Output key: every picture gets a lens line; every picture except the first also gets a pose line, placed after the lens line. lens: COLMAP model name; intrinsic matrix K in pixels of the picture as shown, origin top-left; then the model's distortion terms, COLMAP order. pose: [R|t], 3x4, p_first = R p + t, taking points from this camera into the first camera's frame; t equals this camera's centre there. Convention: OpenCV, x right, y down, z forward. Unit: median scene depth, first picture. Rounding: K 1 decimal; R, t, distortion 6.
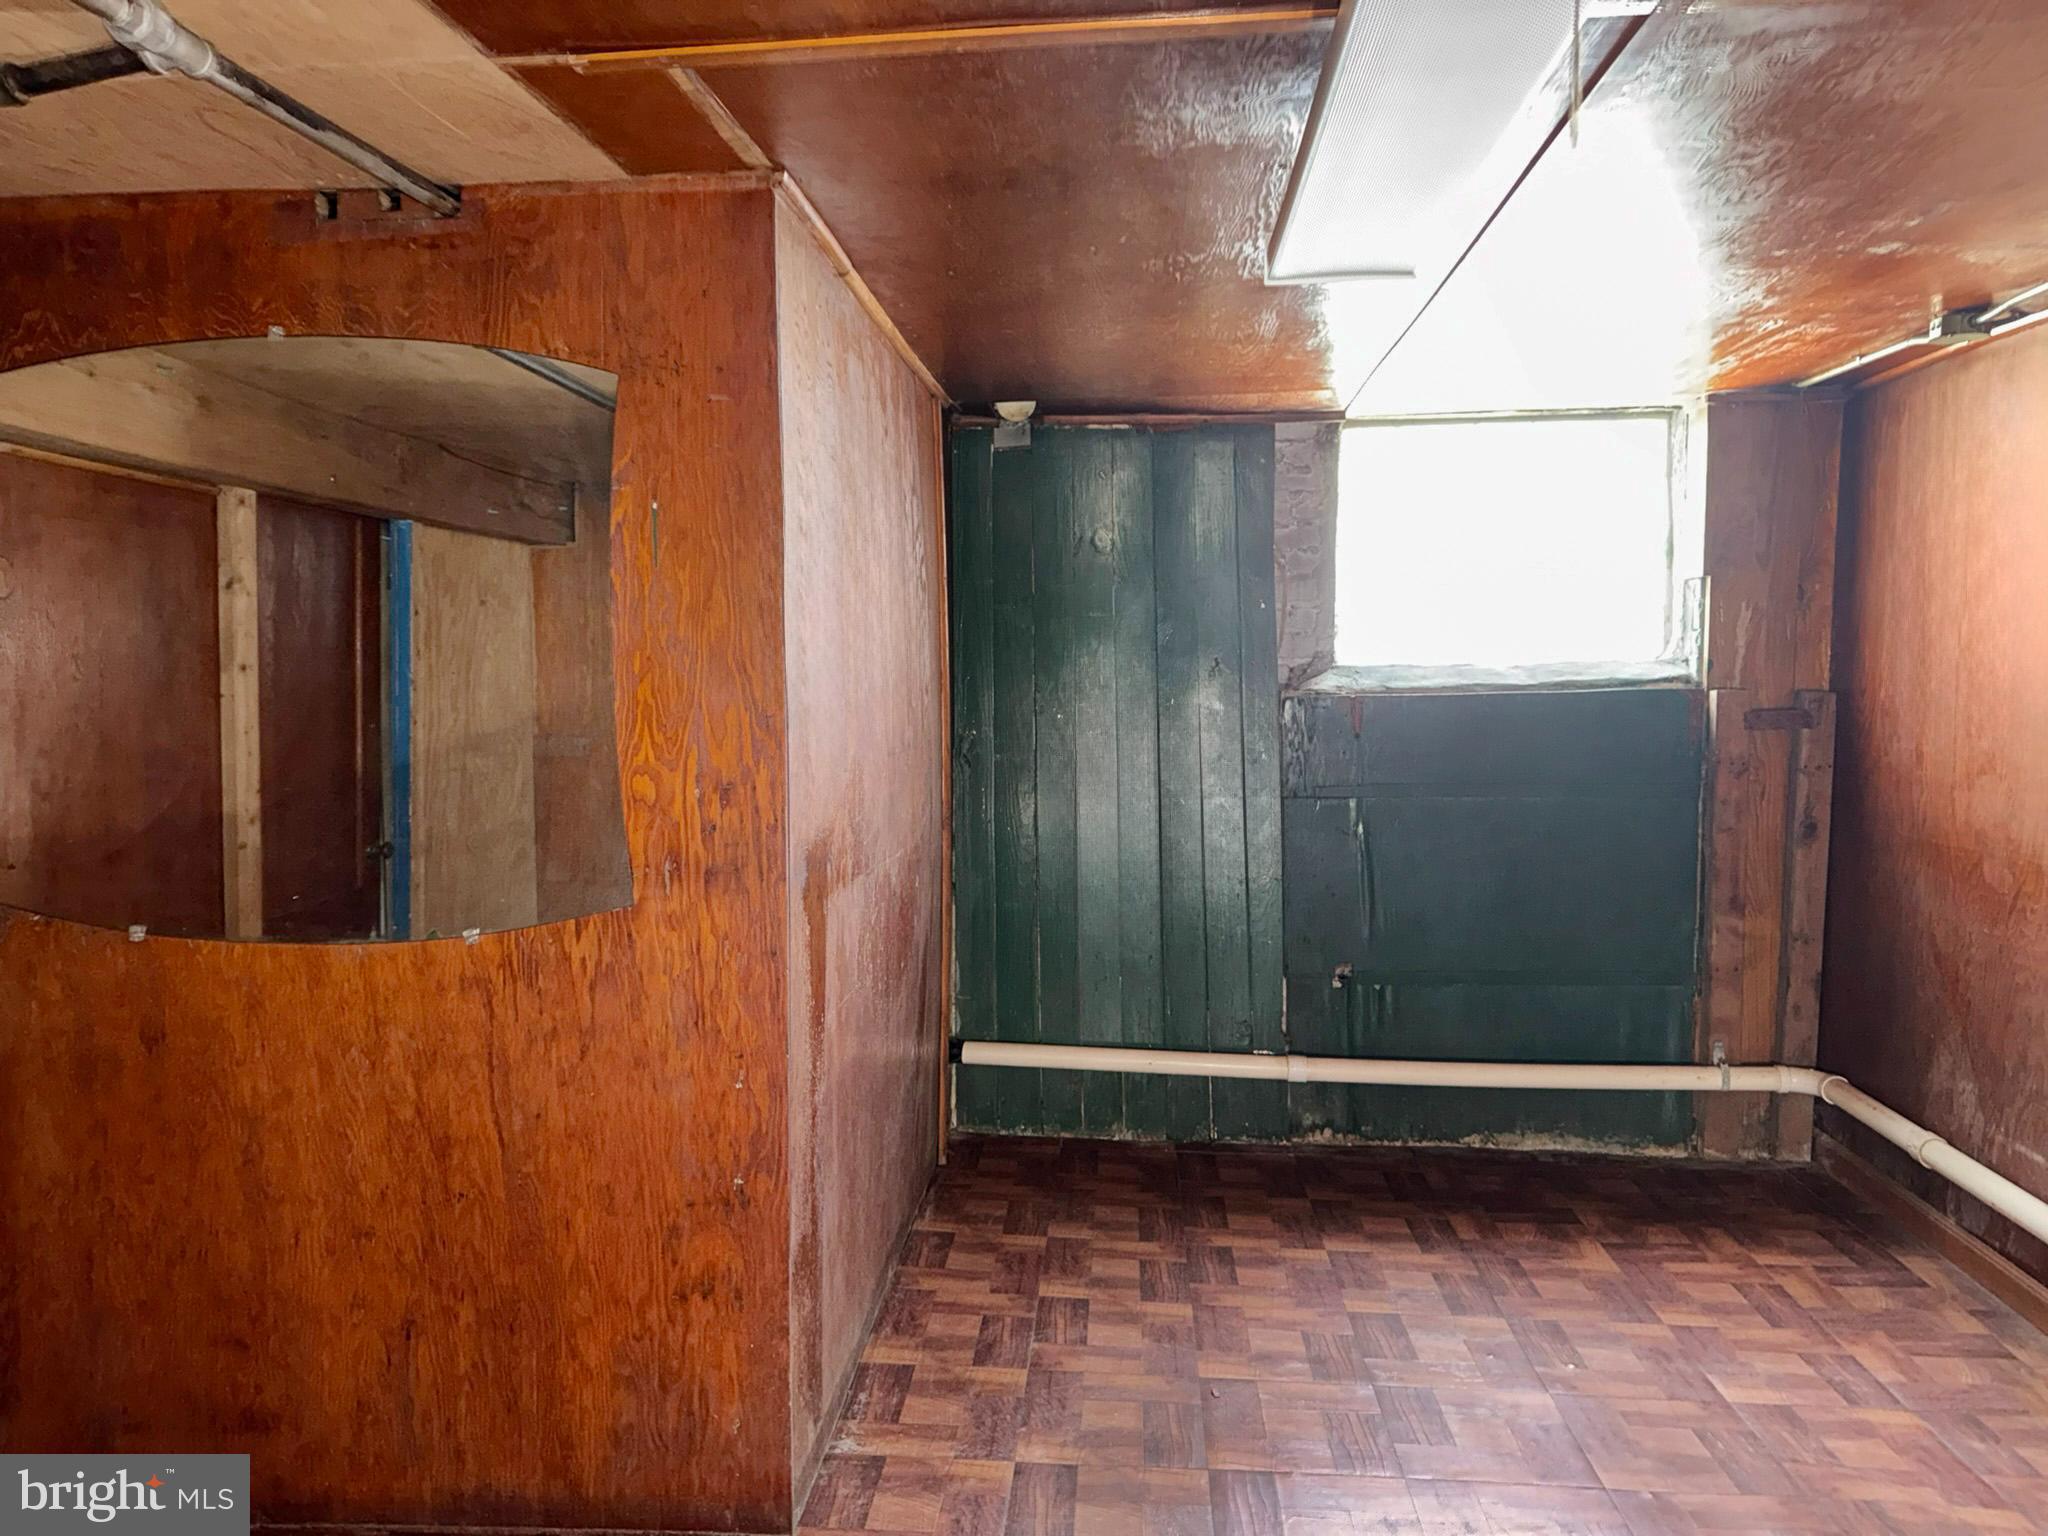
lens RADIAL K [[1459.5, 0, 1024.8], [0, 1459.5, 765.0], [0, 0, 1]] dist [0.007164, -0.003200]
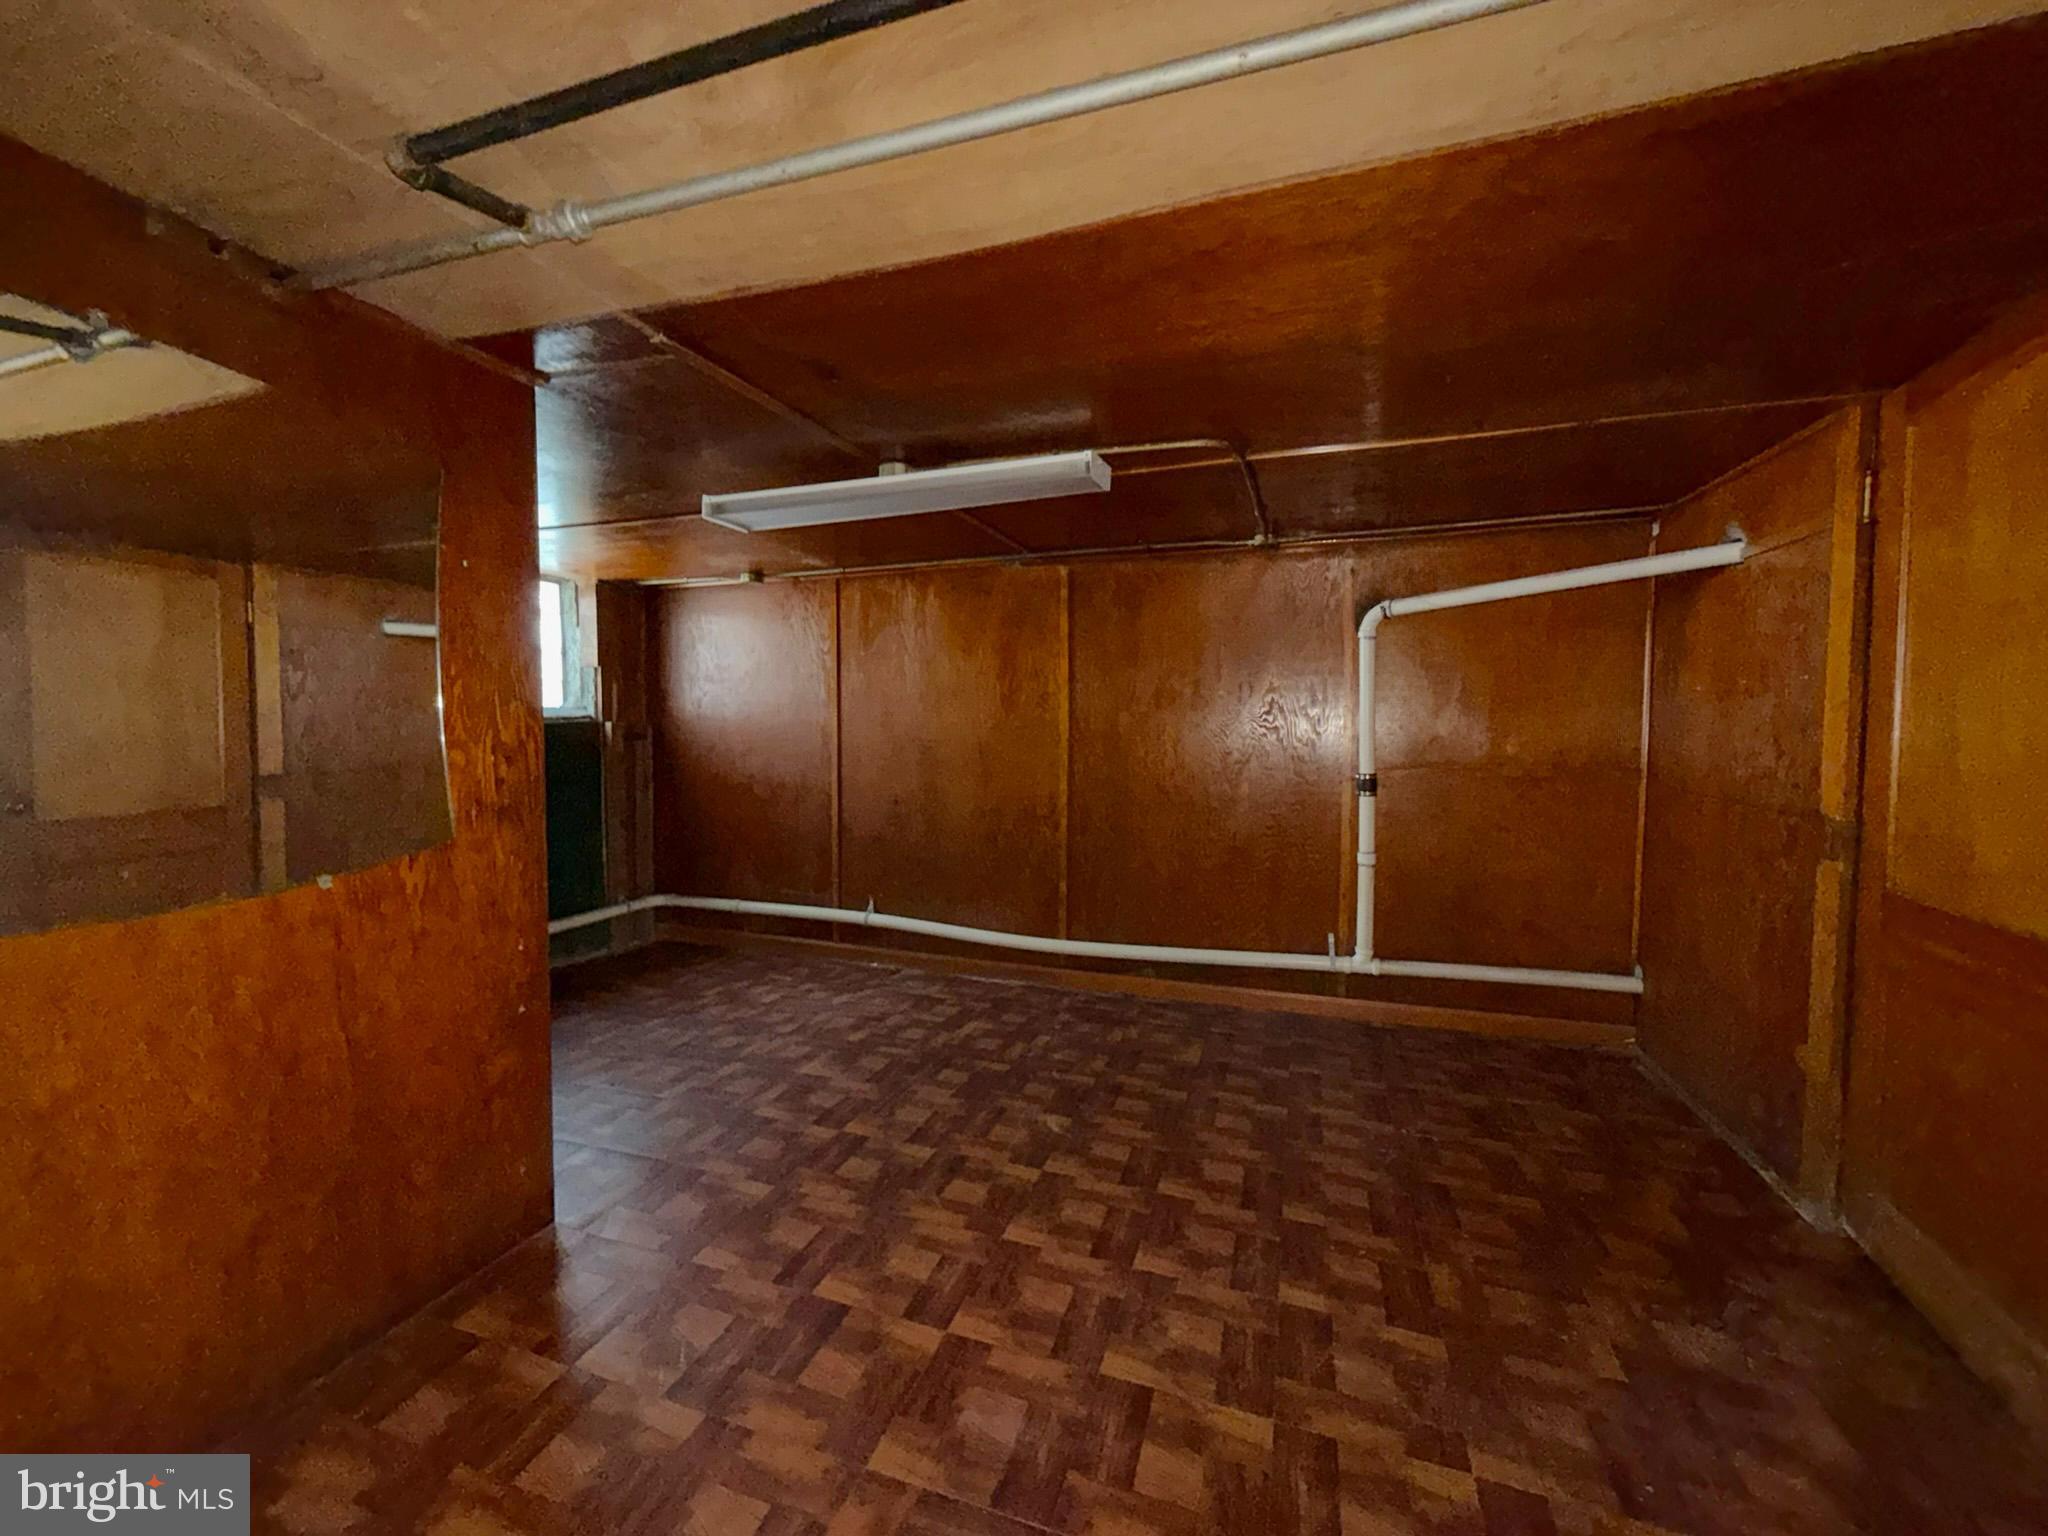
lens RADIAL K [[823.2, 0, 1025.5], [0, 823.2, 761.7], [0, 0, 1]] dist [0.003176, -0.000431]
pose [[0.249696, -0.029205, 0.967884, -0.800430], [0.061292, 0.998017, 0.014302, 0.037778], [-0.966383, 0.055752, 0.250991, 0.219338]]
